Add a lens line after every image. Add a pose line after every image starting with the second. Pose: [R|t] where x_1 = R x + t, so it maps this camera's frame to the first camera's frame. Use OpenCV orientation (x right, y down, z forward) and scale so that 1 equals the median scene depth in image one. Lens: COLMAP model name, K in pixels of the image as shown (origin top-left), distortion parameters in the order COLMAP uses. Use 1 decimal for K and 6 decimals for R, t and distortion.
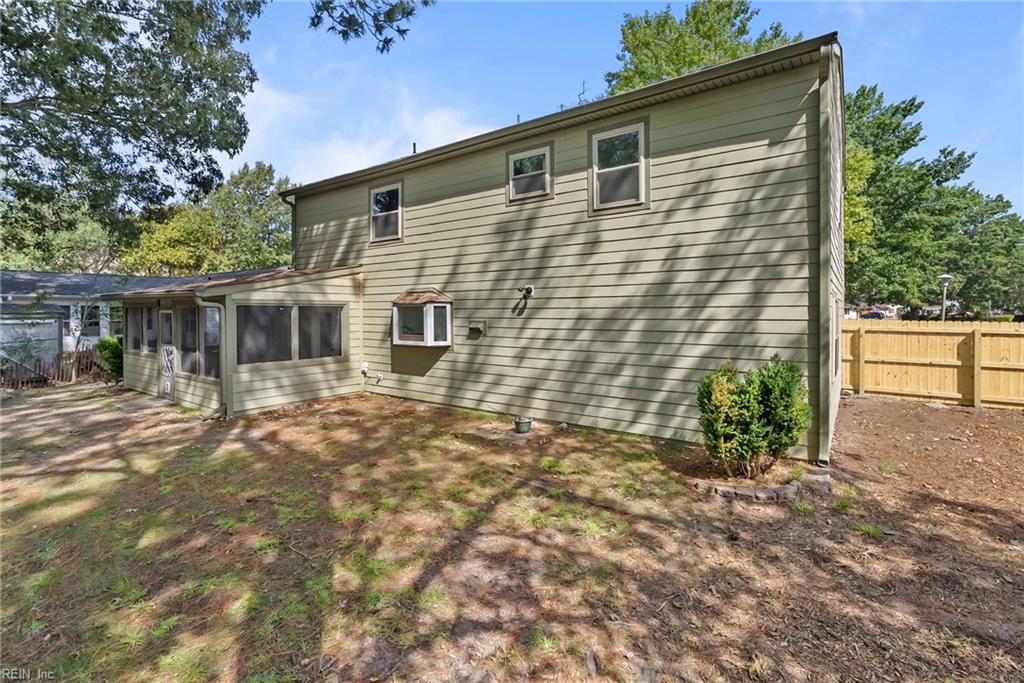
lens RADIAL K [[455.8, 0, 507.3], [0, 455.8, 329.3], [0, 0, 1]] dist [-0.008507, 0.000247]
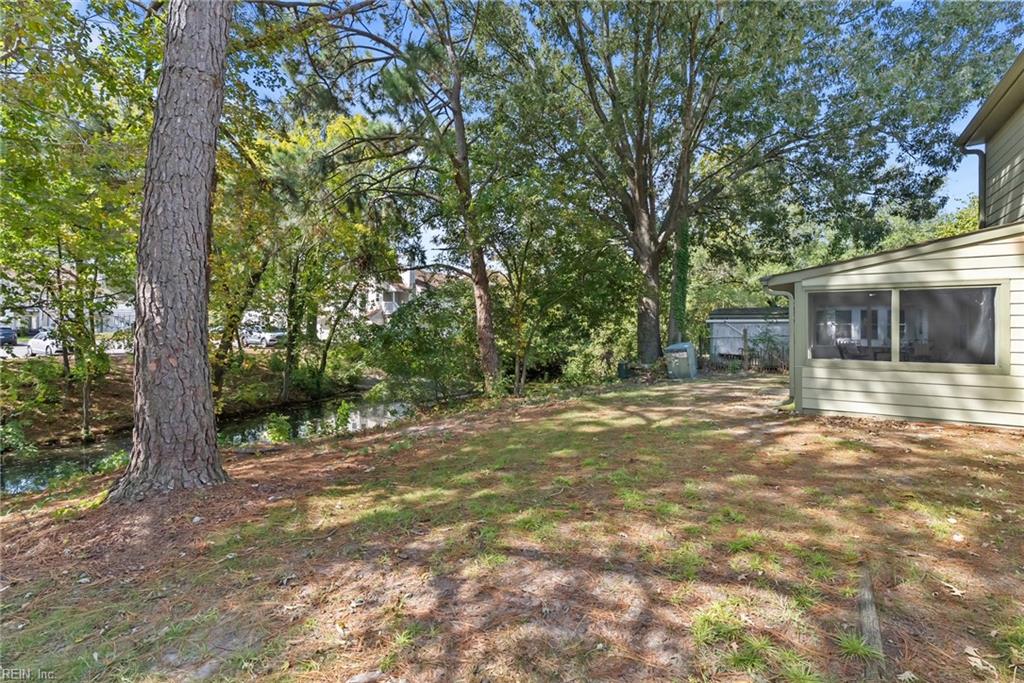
lens RADIAL K [[455.8, 0, 507.3], [0, 455.8, 329.3], [0, 0, 1]] dist [-0.008507, 0.000247]
pose [[0.066386, 0.019490, -0.997604, 0.451696], [-0.034249, 0.999265, 0.017243, 0.041549], [0.997206, 0.033022, 0.067005, 0.534049]]
